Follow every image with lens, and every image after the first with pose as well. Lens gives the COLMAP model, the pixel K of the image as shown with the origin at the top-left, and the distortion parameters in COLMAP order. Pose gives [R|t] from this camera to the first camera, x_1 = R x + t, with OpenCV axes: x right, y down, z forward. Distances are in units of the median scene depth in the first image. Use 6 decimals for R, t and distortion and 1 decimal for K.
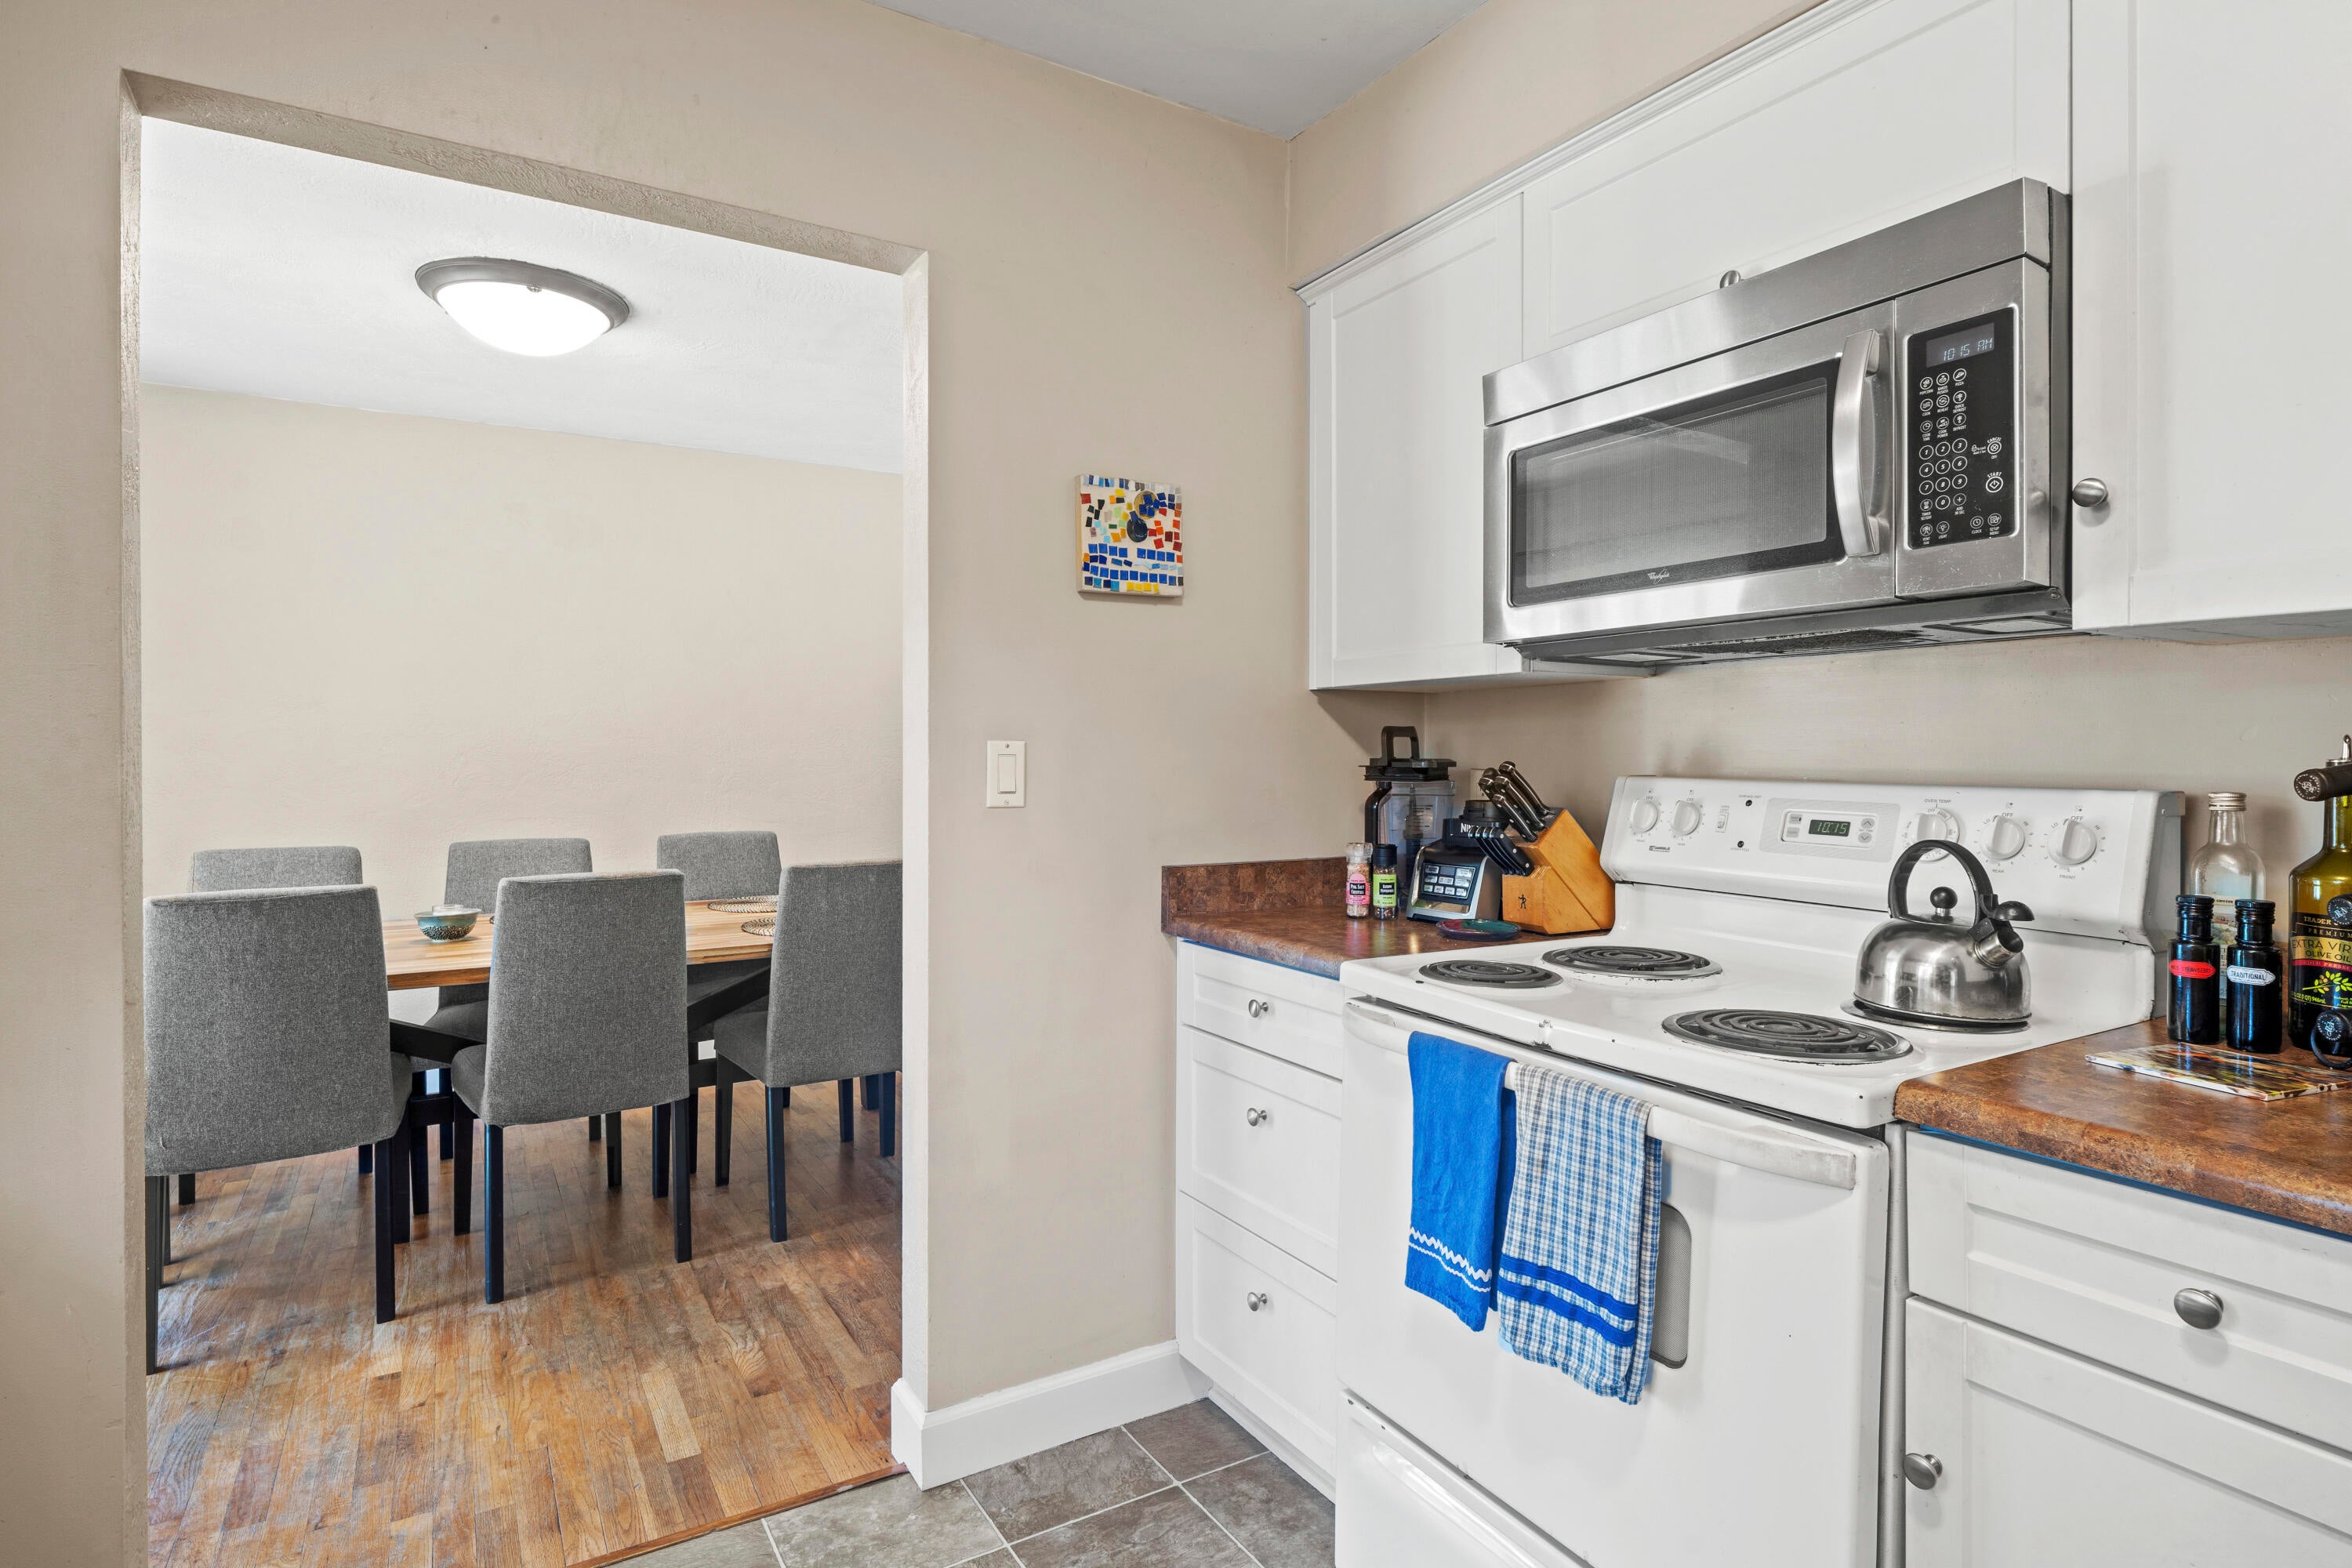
lens RADIAL K [[1209.3, 0, 1179.9], [0, 1209.3, 768.1], [0, 0, 1]] dist [-0.005733, -0.000313]
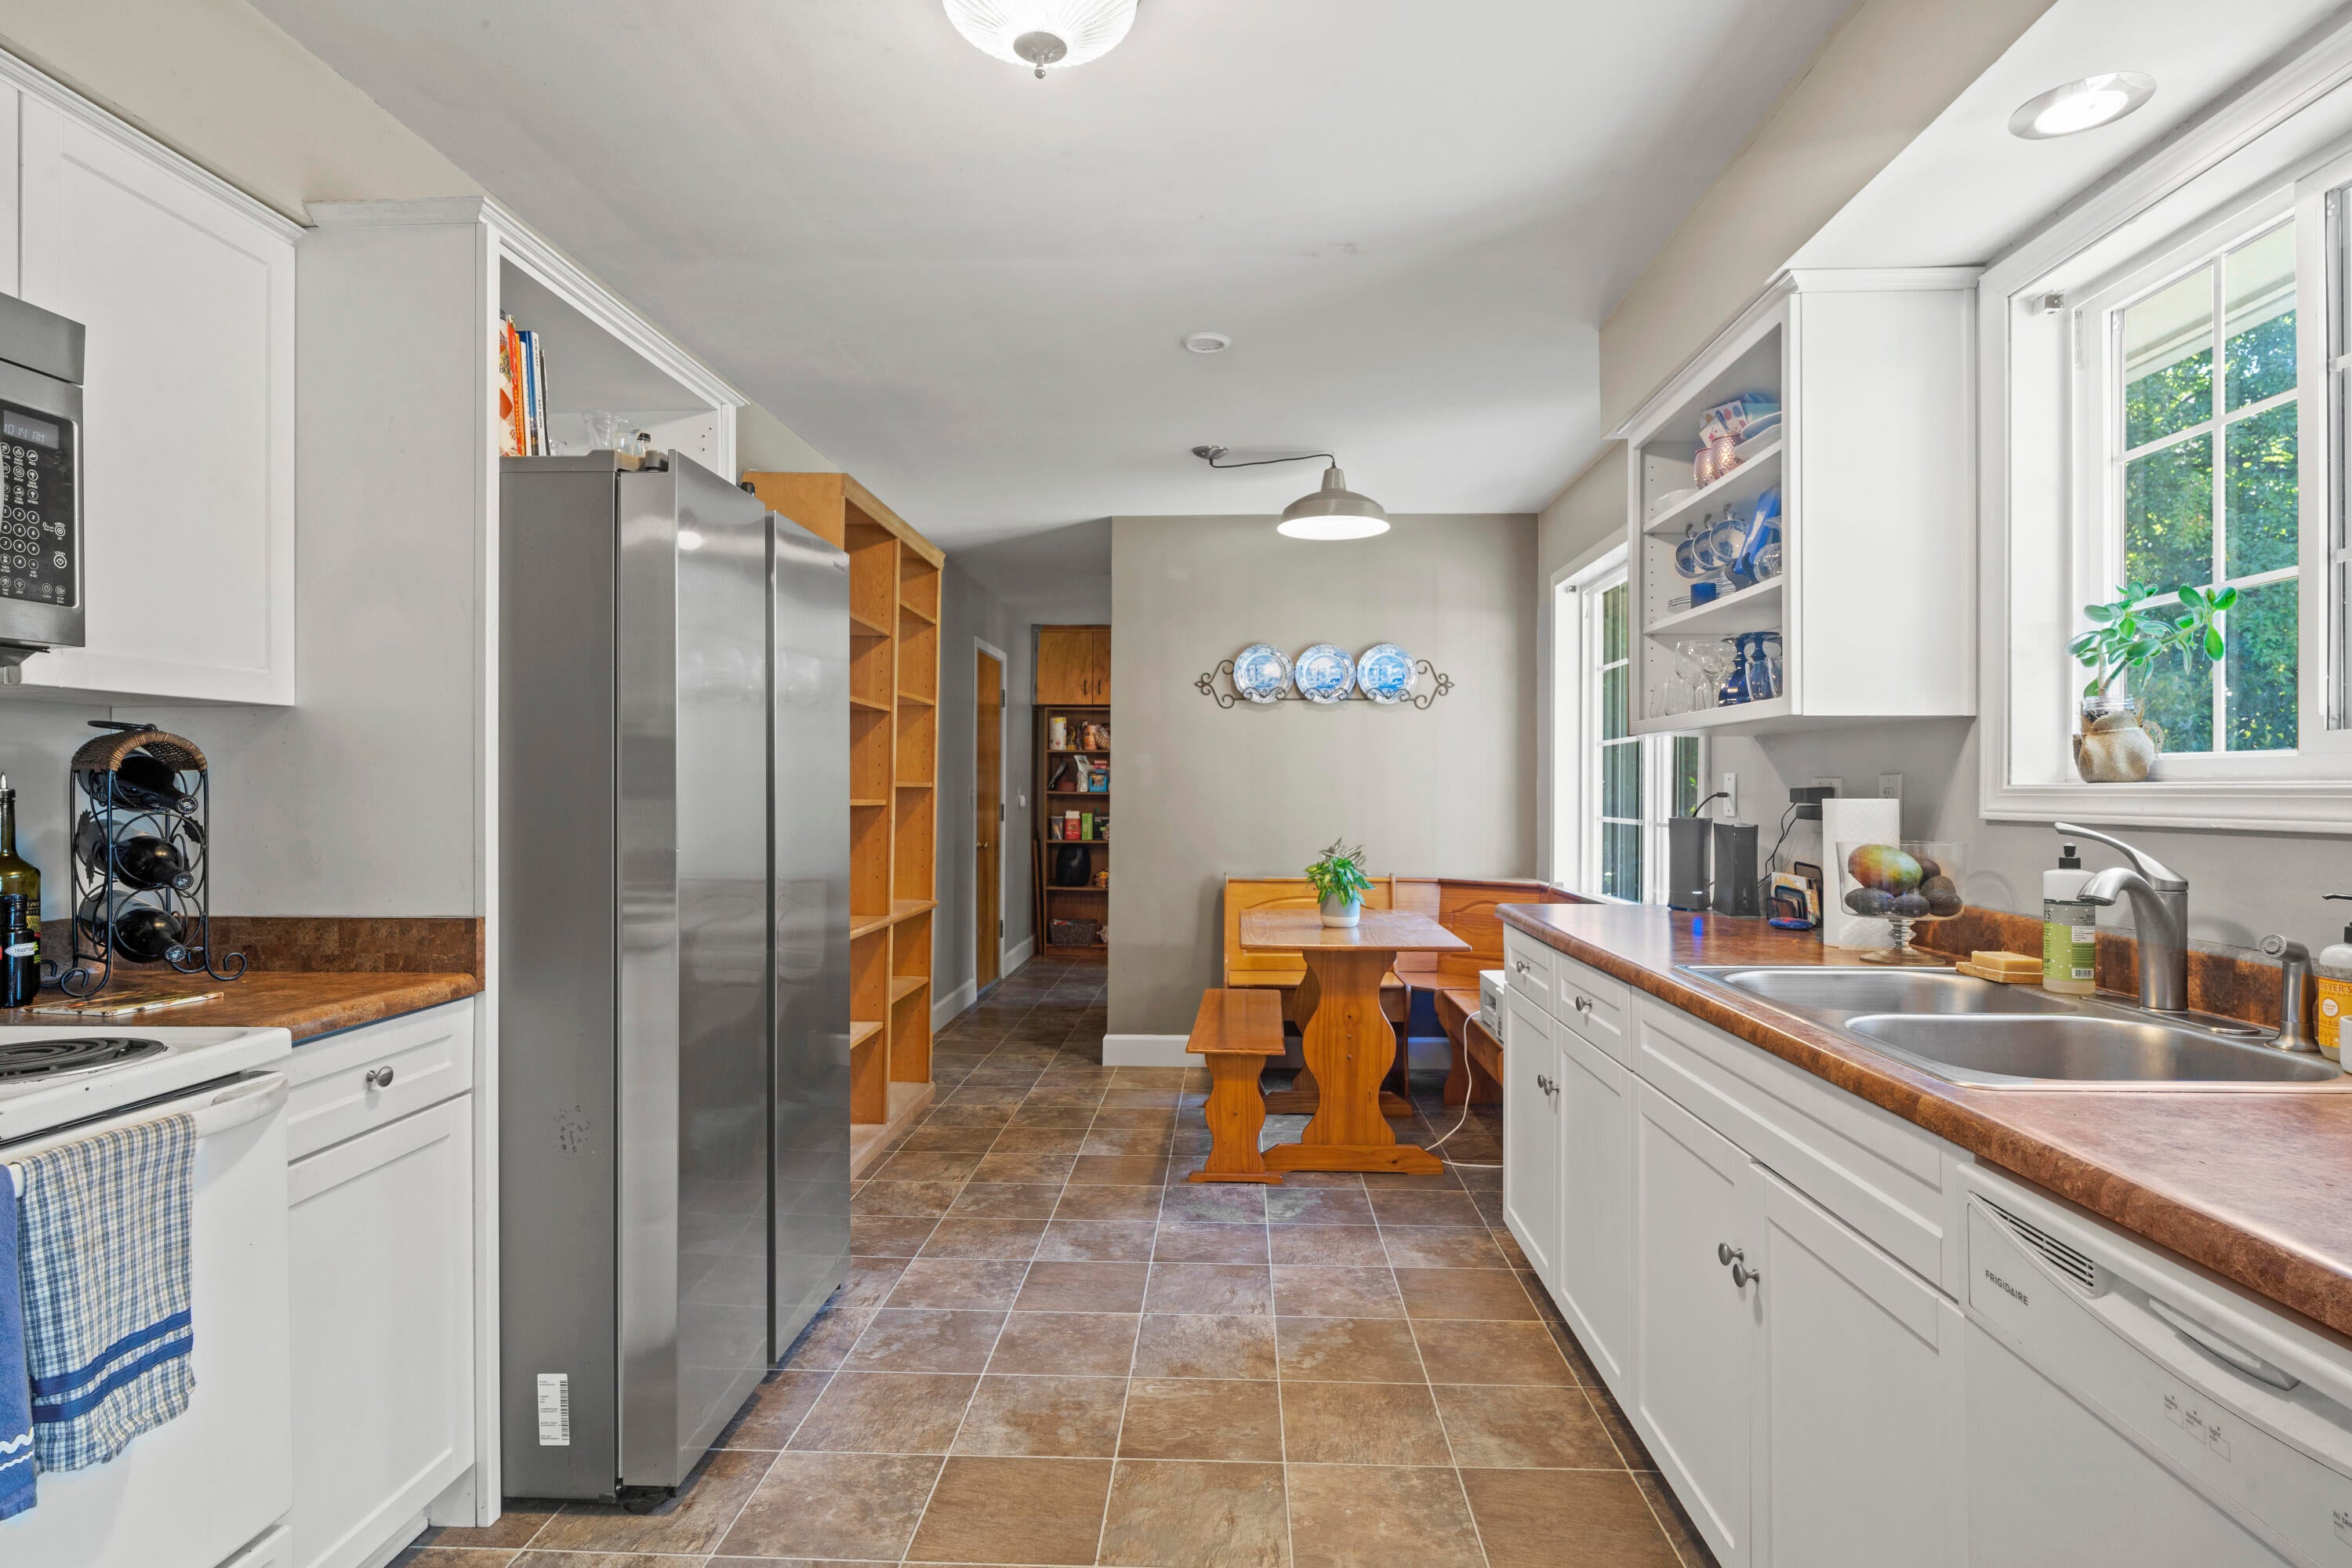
lens RADIAL K [[1209.3, 0, 1177.4], [0, 1209.3, 785.3], [0, 0, 1]] dist [-0.005733, -0.000313]
pose [[-0.826428, -0.002680, 0.563036, -0.905654], [0.000951, 0.999981, 0.006157, -0.017826], [-0.563042, 0.005624, -0.826409, 1.338980]]
